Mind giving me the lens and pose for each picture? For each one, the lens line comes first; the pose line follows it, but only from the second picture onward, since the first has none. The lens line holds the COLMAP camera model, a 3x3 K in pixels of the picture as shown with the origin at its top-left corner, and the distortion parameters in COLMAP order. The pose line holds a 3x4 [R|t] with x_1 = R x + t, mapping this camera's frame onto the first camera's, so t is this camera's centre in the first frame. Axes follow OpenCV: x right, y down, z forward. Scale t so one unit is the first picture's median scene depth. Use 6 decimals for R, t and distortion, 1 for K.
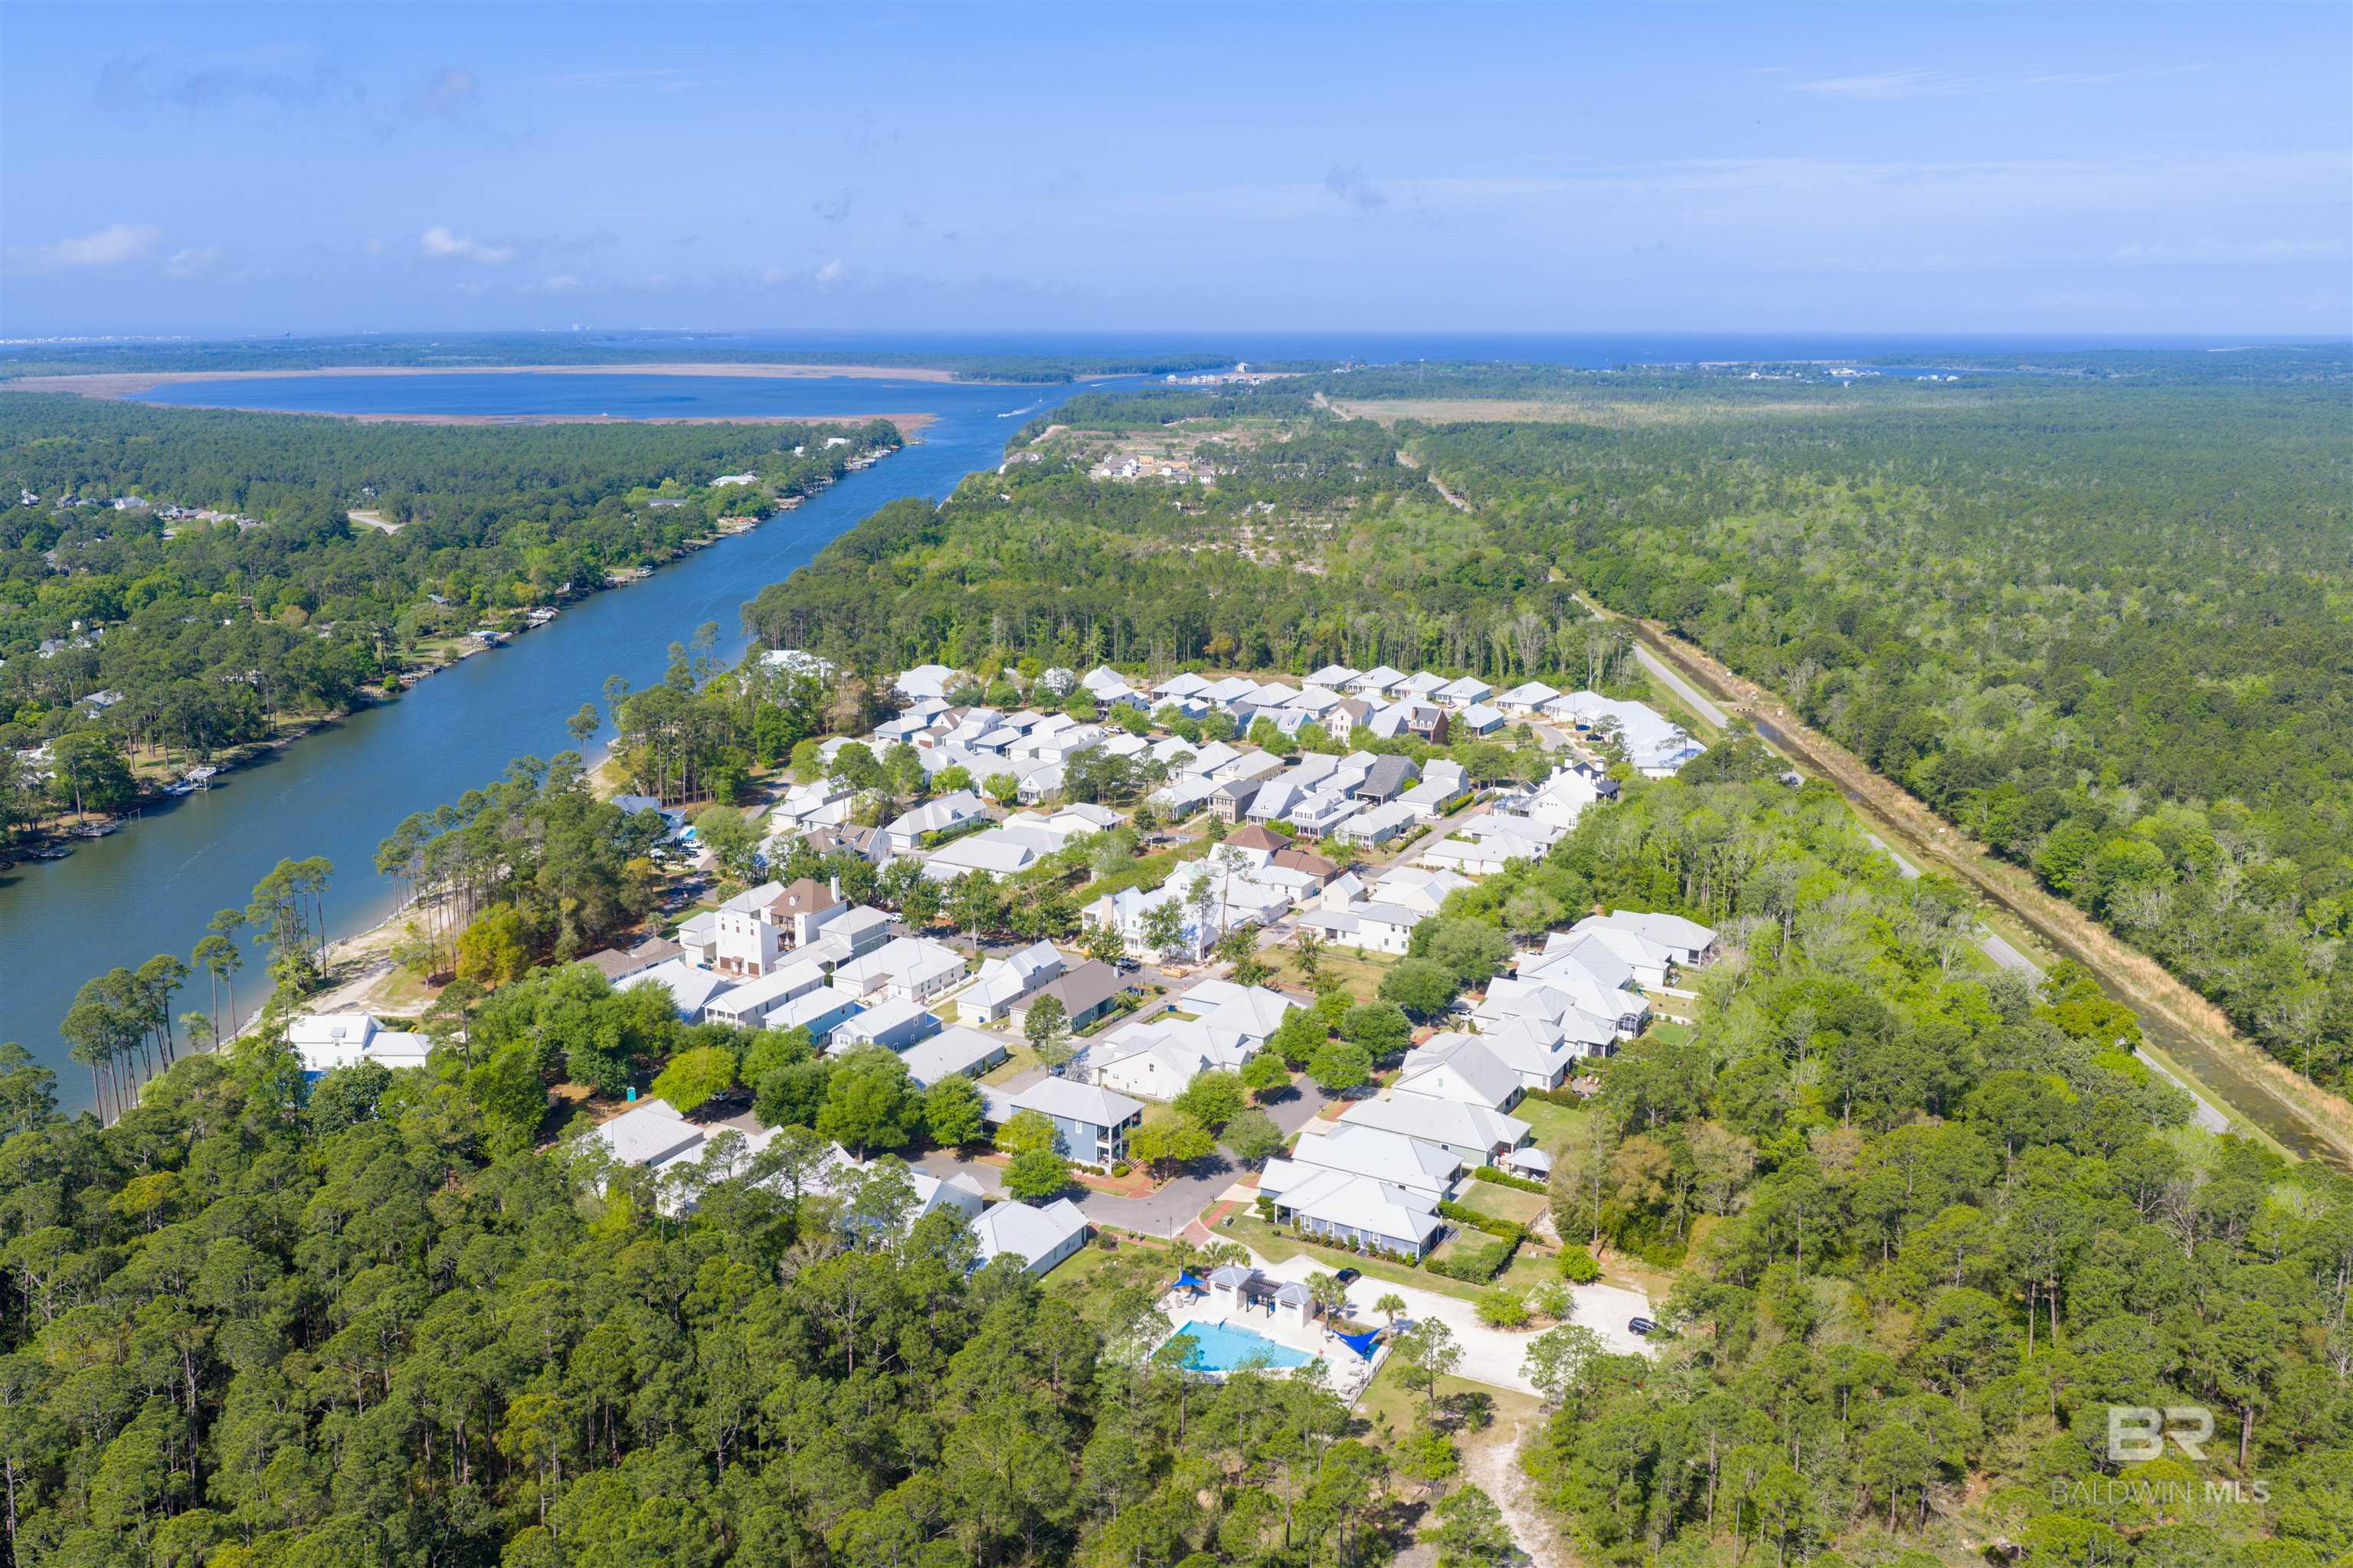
lens RADIAL K [[1898.9, 0, 1185.1], [0, 1898.9, 776.3], [0, 0, 1]] dist [0.005332, 0.003446]
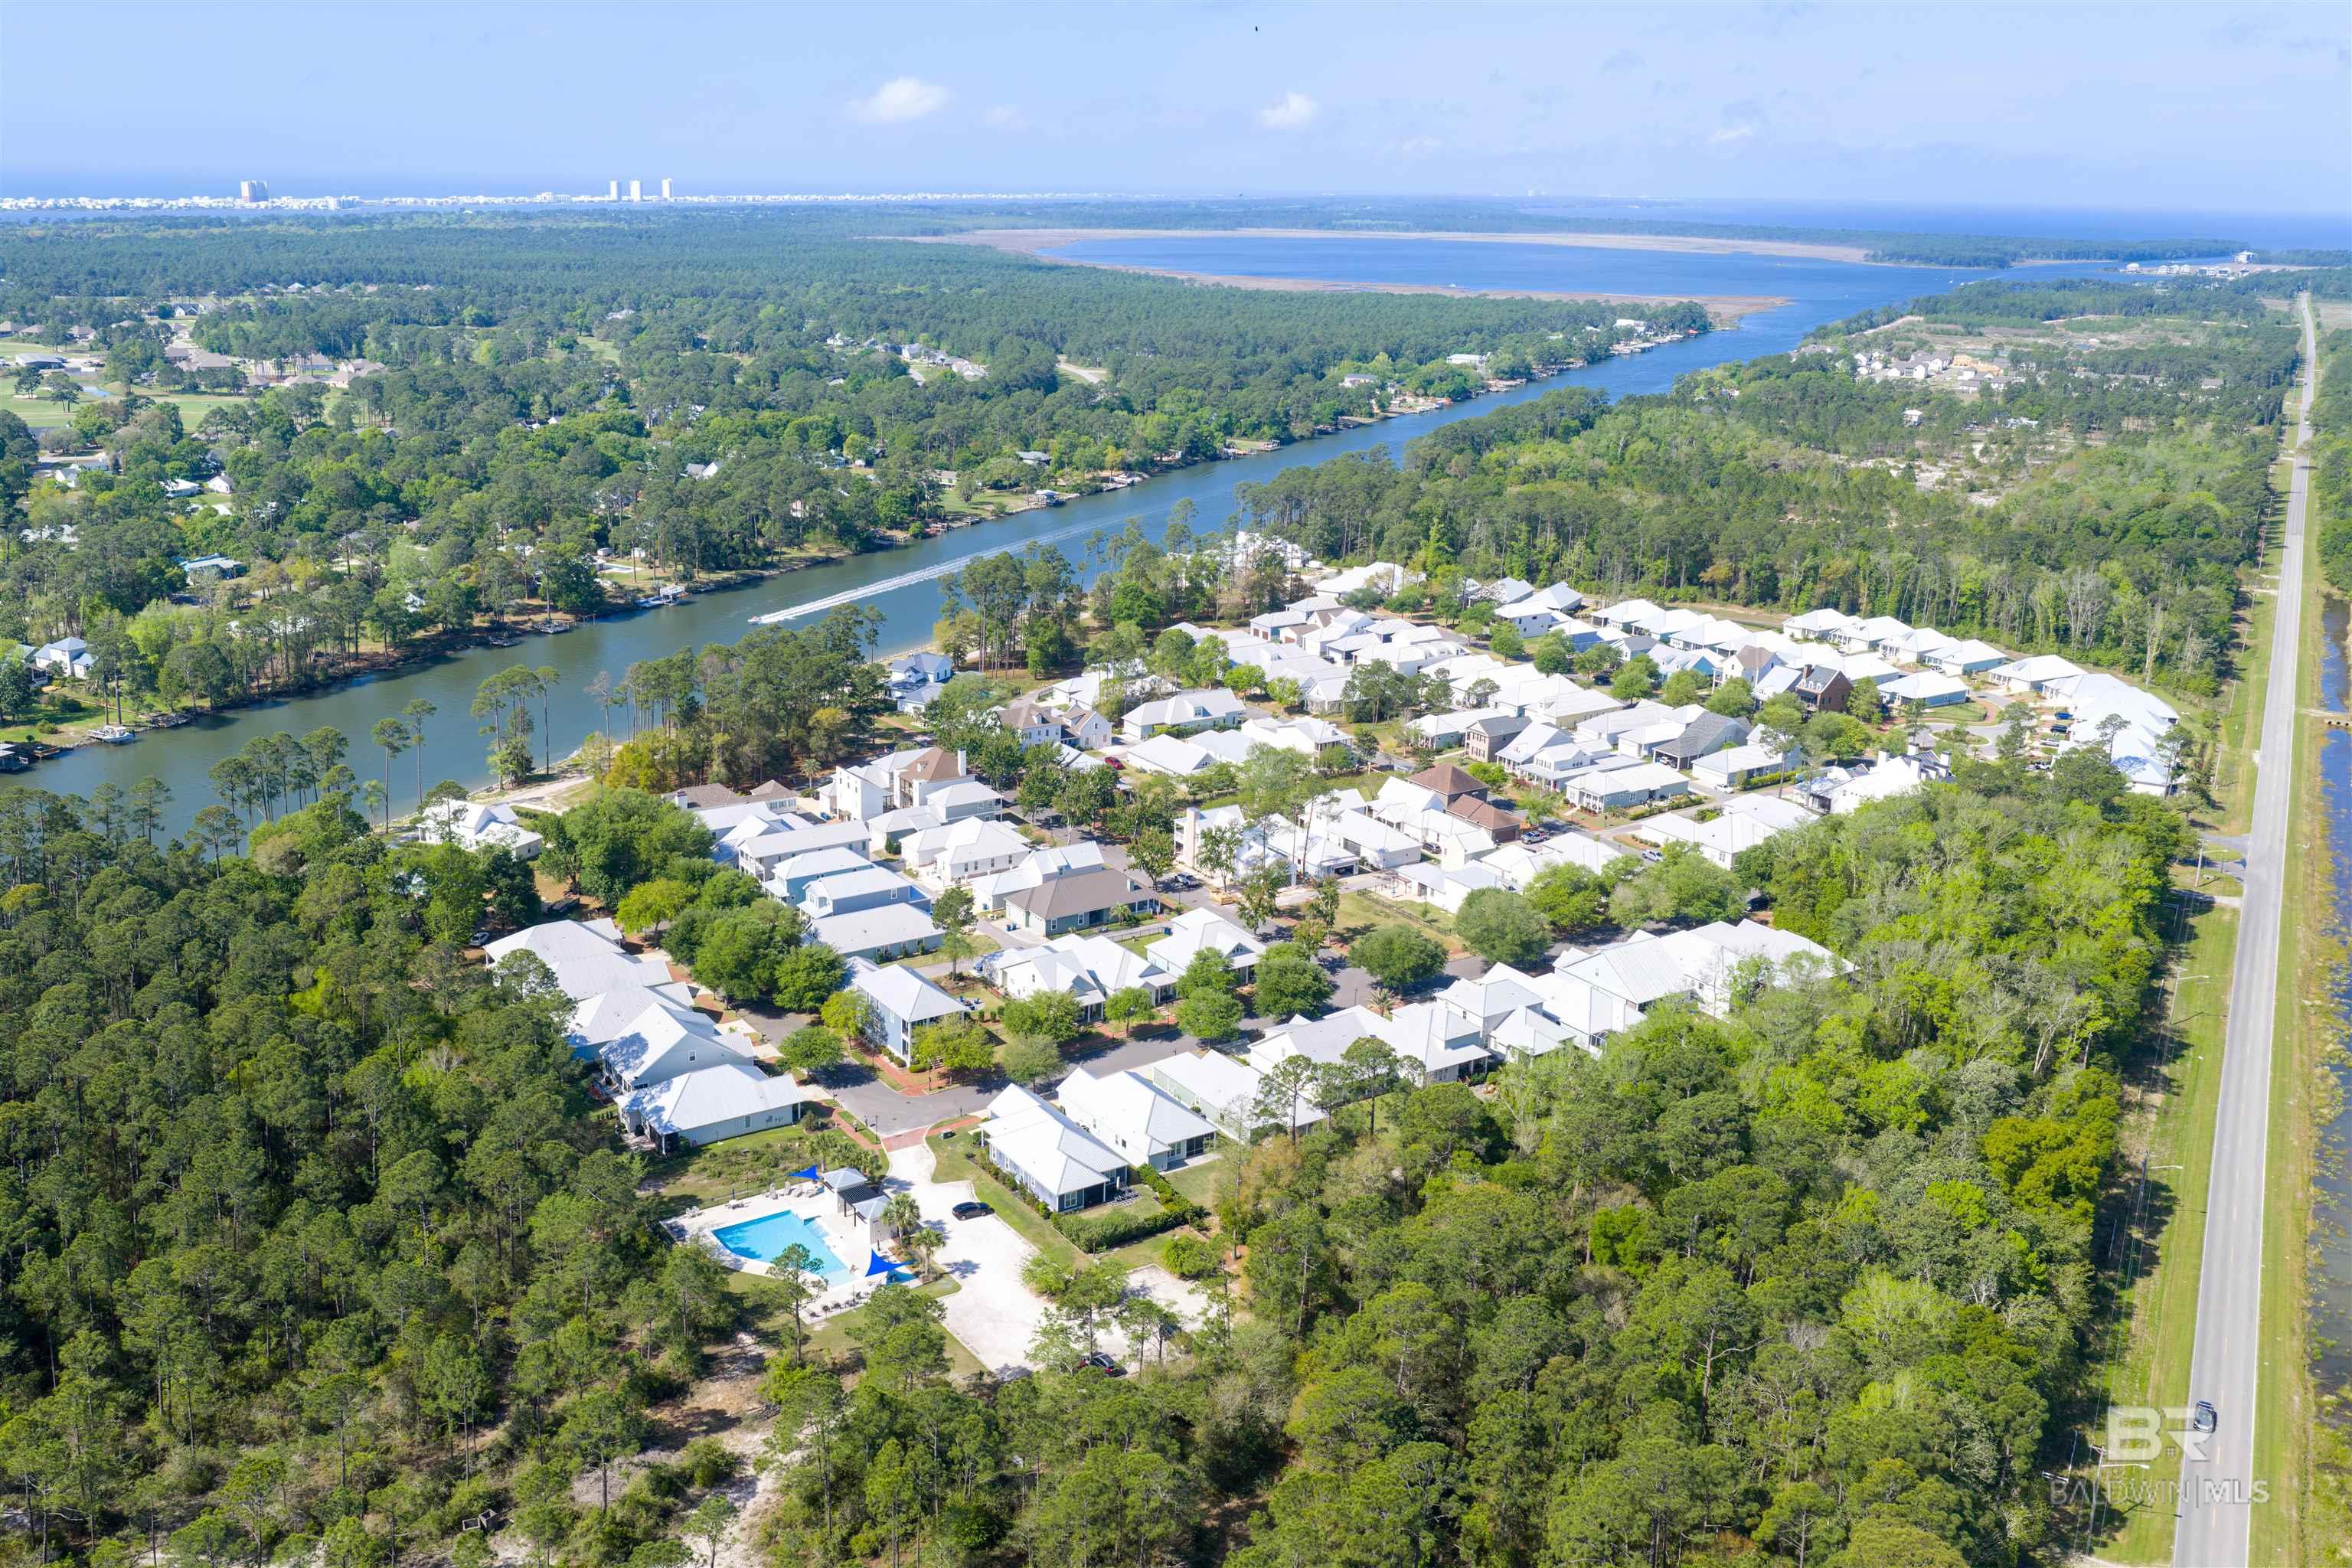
lens RADIAL K [[2007.2, 0, 1171.3], [0, 2007.2, 786.9], [0, 0, 1]] dist [0.016853, -0.013214]
pose [[0.890102, 0.147850, -0.431113, 0.310244], [-0.124384, 0.988815, 0.082303, -0.024140], [0.438459, -0.019635, 0.898537, 0.070610]]
